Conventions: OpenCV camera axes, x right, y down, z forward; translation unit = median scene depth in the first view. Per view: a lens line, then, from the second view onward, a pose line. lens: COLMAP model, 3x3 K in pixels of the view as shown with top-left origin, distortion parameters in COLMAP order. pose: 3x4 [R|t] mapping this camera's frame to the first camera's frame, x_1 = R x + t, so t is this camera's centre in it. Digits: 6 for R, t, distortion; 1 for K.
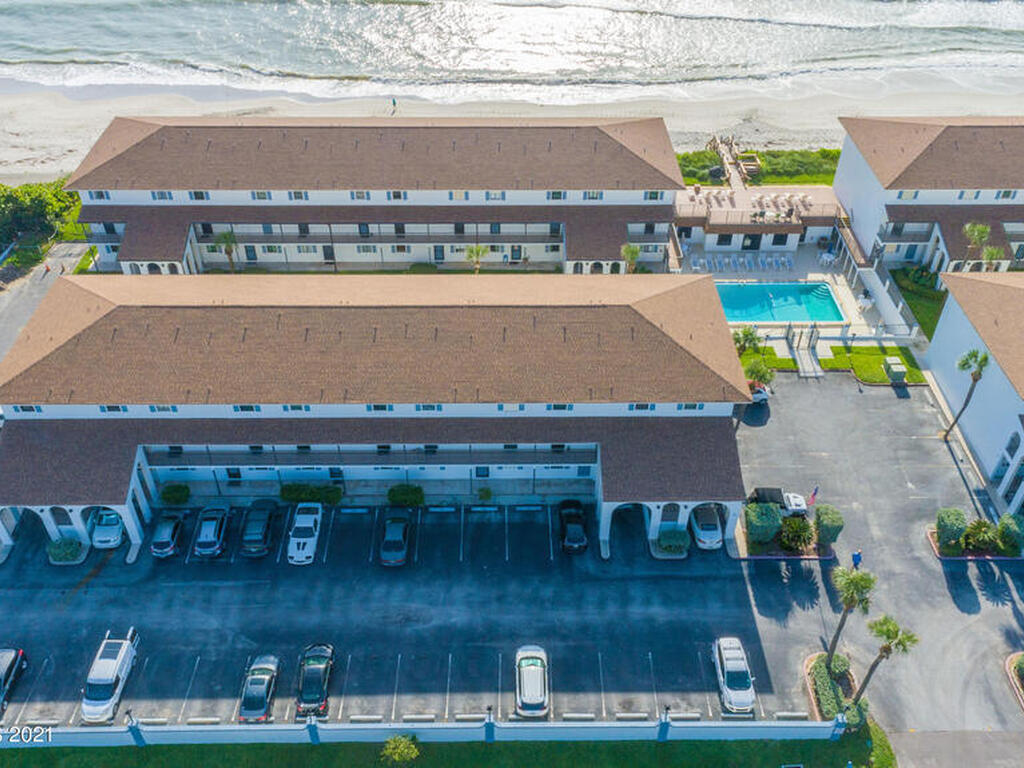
lens RADIAL K [[930.8, 0, 512.2], [0, 930.8, 380.5], [0, 0, 1]] dist [0.013818, 0.010311]
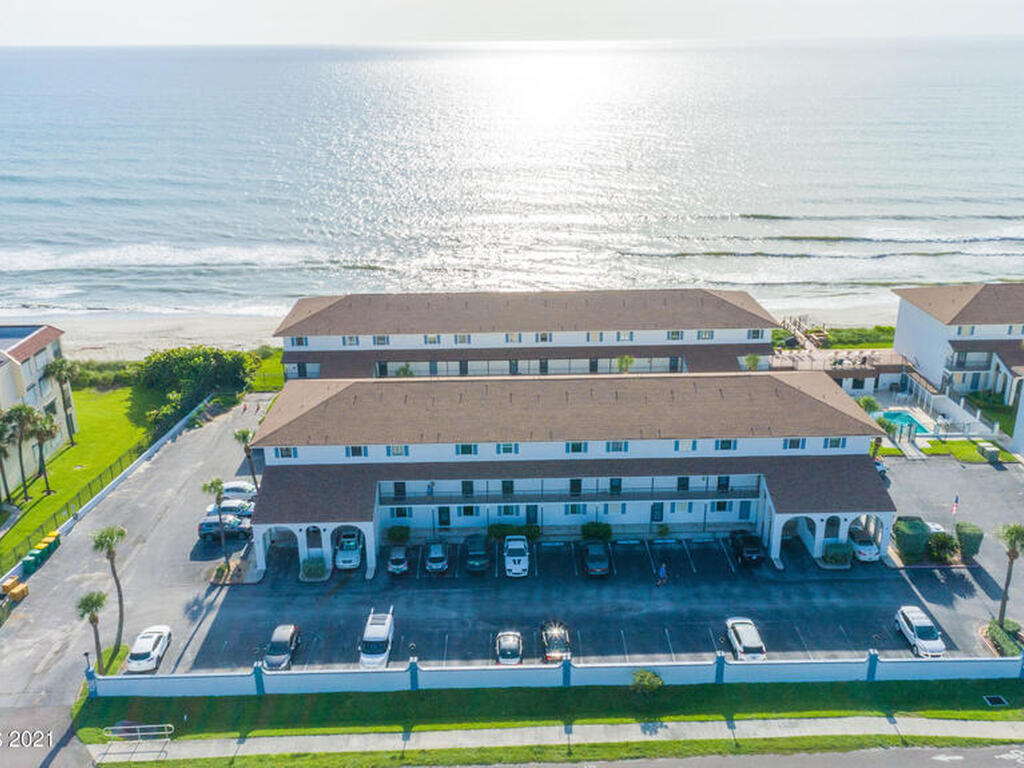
lens RADIAL K [[930.8, 0, 512.2], [0, 930.8, 380.5], [0, 0, 1]] dist [0.013818, 0.010311]
pose [[0.999774, -0.021183, 0.001792, -0.222005], [0.020546, 0.941146, -0.337375, 0.344319], [0.005461, 0.337336, 0.941369, -0.158328]]
